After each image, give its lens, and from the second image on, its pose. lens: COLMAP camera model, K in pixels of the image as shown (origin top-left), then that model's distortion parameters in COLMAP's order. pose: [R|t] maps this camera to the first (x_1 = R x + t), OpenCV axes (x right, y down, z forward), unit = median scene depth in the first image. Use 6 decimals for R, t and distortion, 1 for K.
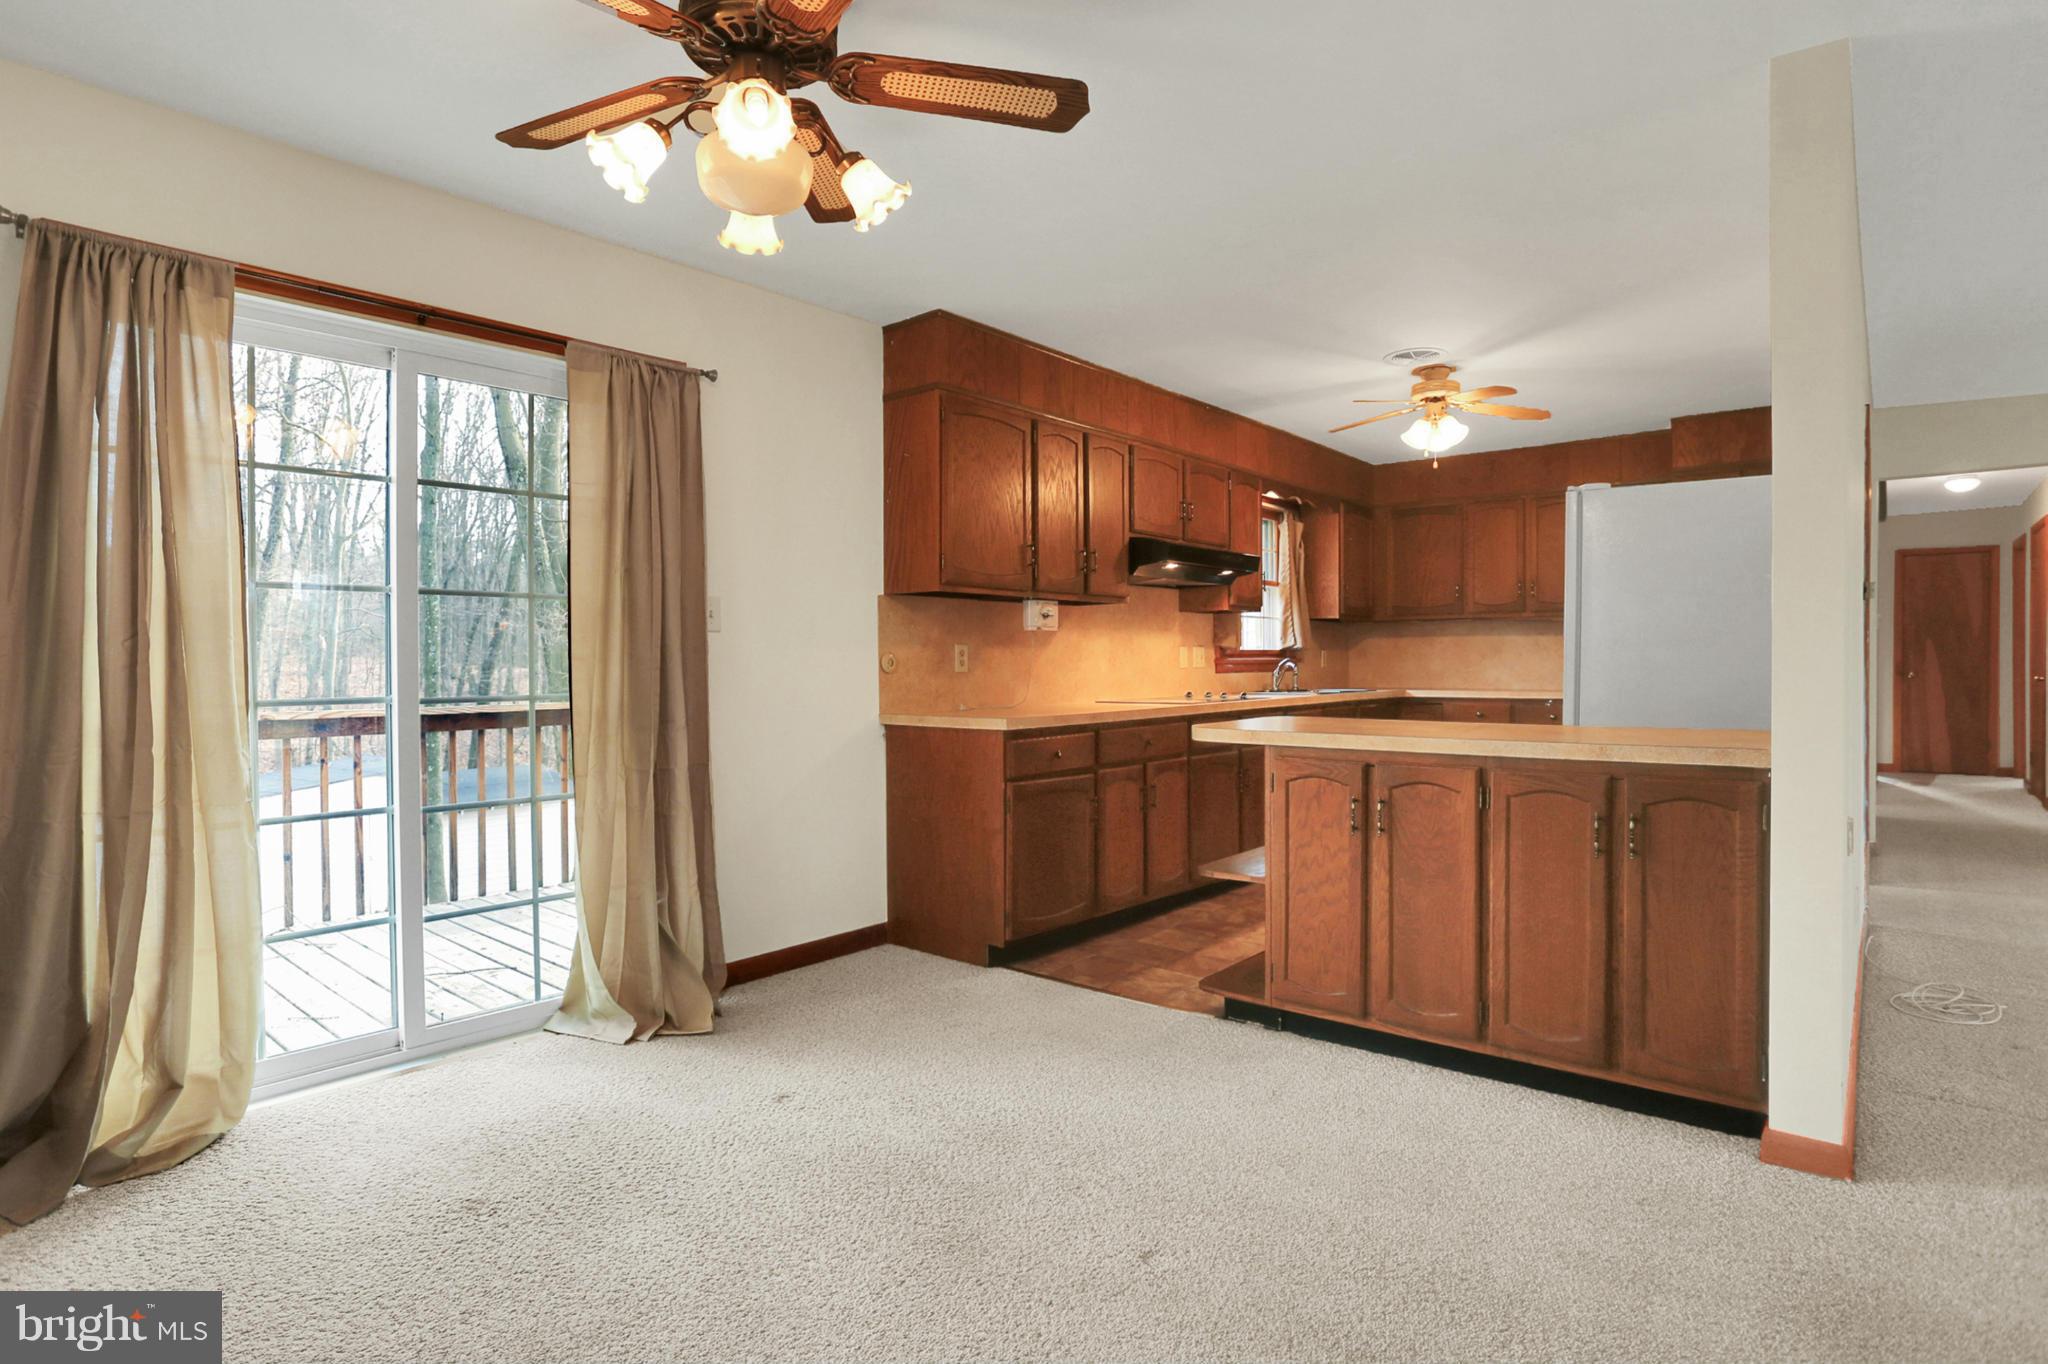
lens RADIAL K [[1066.6, 0, 1024.0], [0, 1066.6, 682.0], [0, 0, 1]] dist [-0.039151, 0.001302]
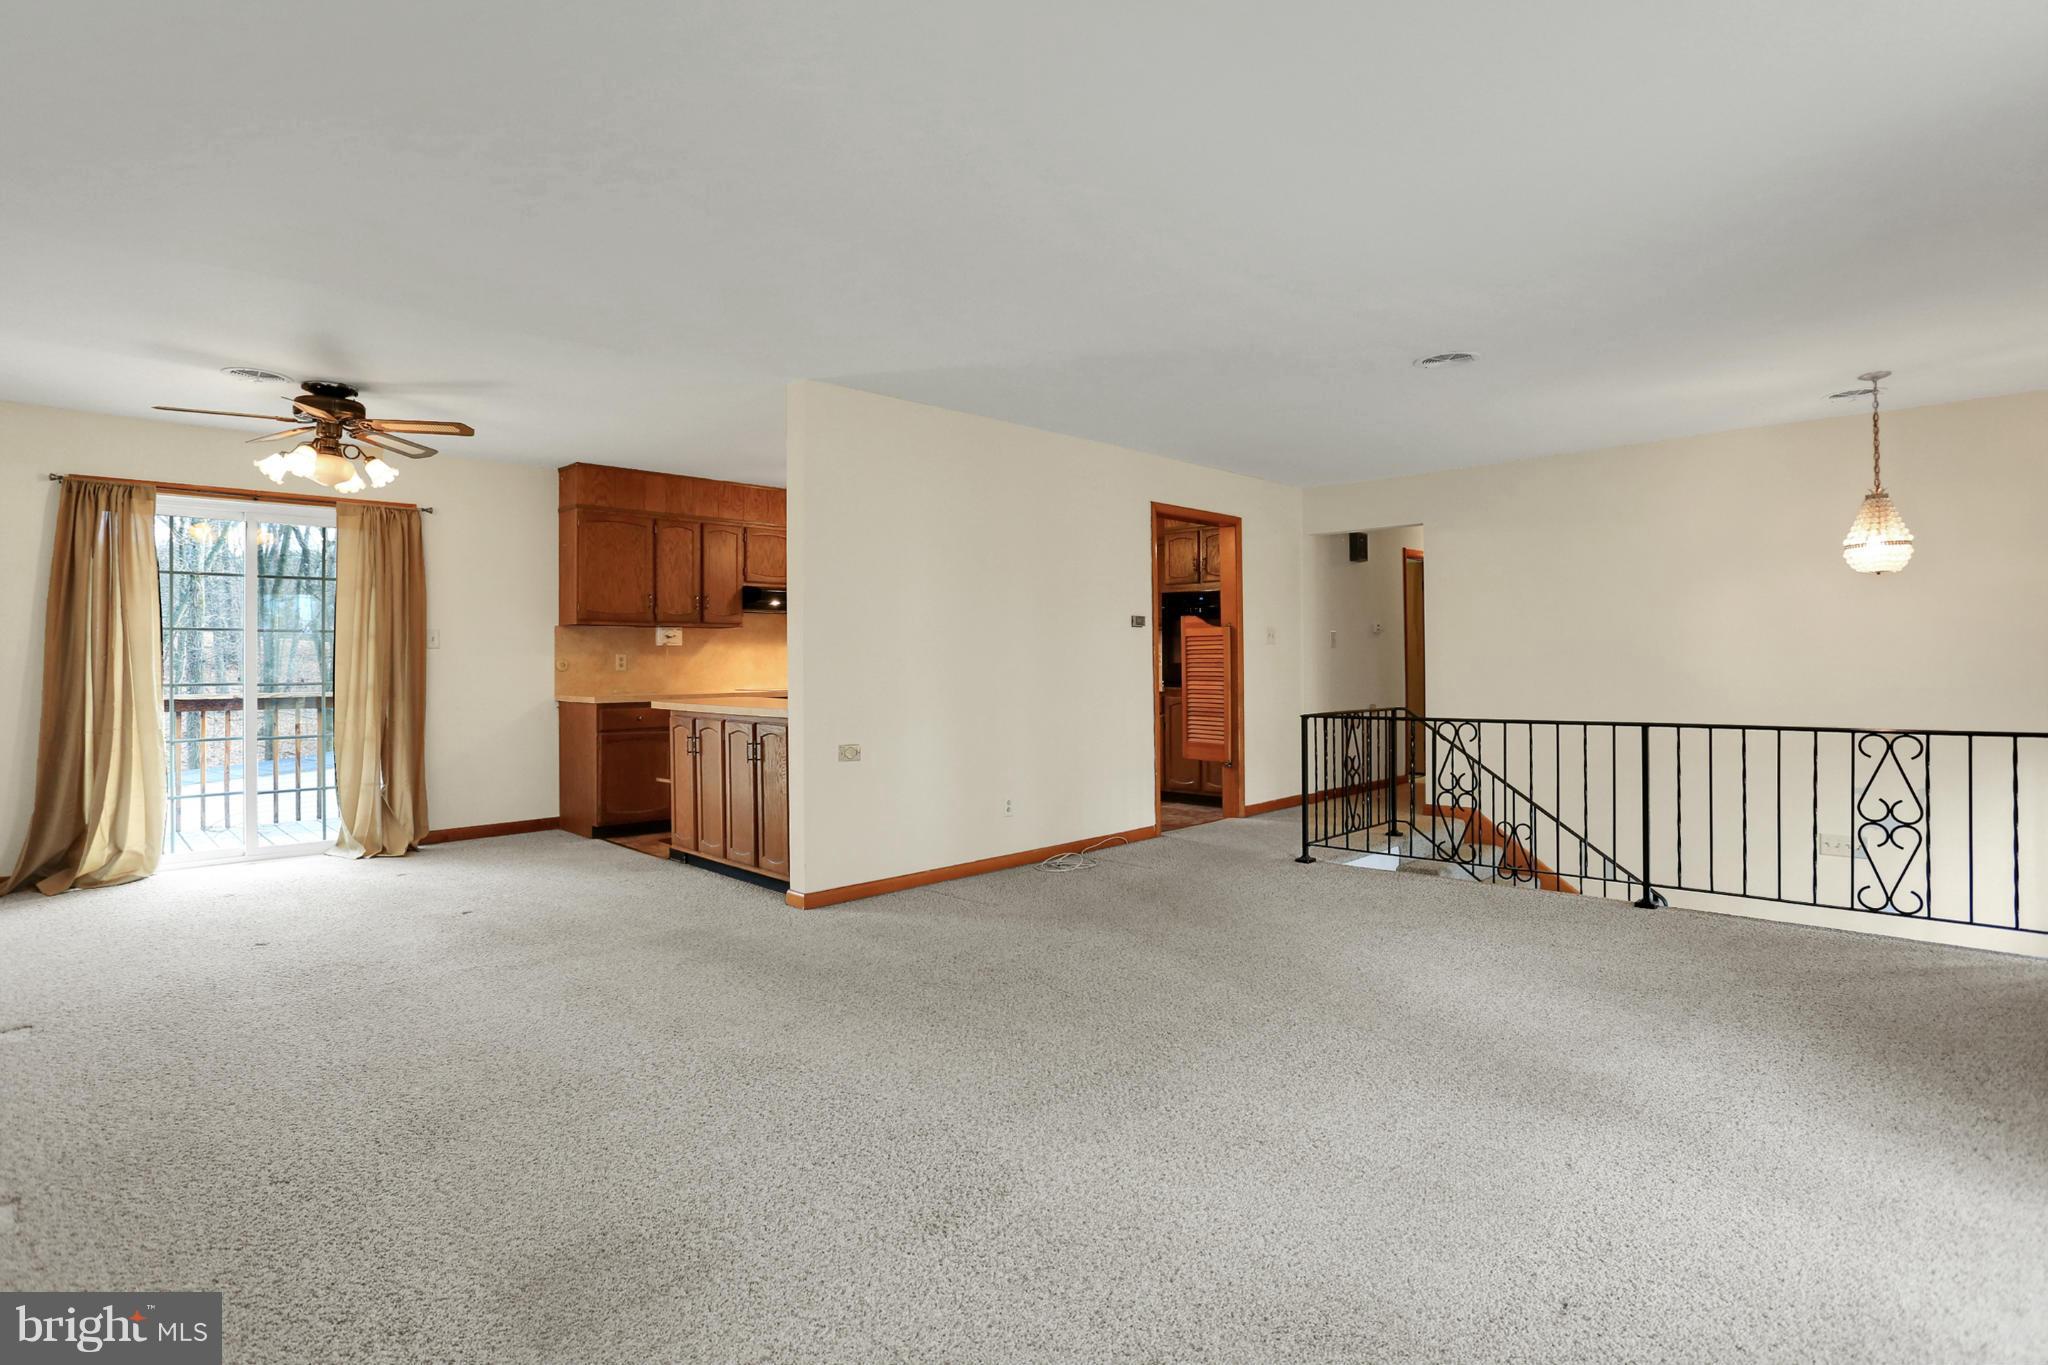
lens RADIAL K [[1017.8, 0, 1018.3], [0, 1017.8, 669.2], [0, 0, 1]] dist [-0.041138, 0.000325]
pose [[0.996074, 0.002325, -0.088497, 0.868108], [-0.003119, 0.999956, -0.008833, 0.001094], [0.088472, 0.009075, 0.996037, -0.637385]]
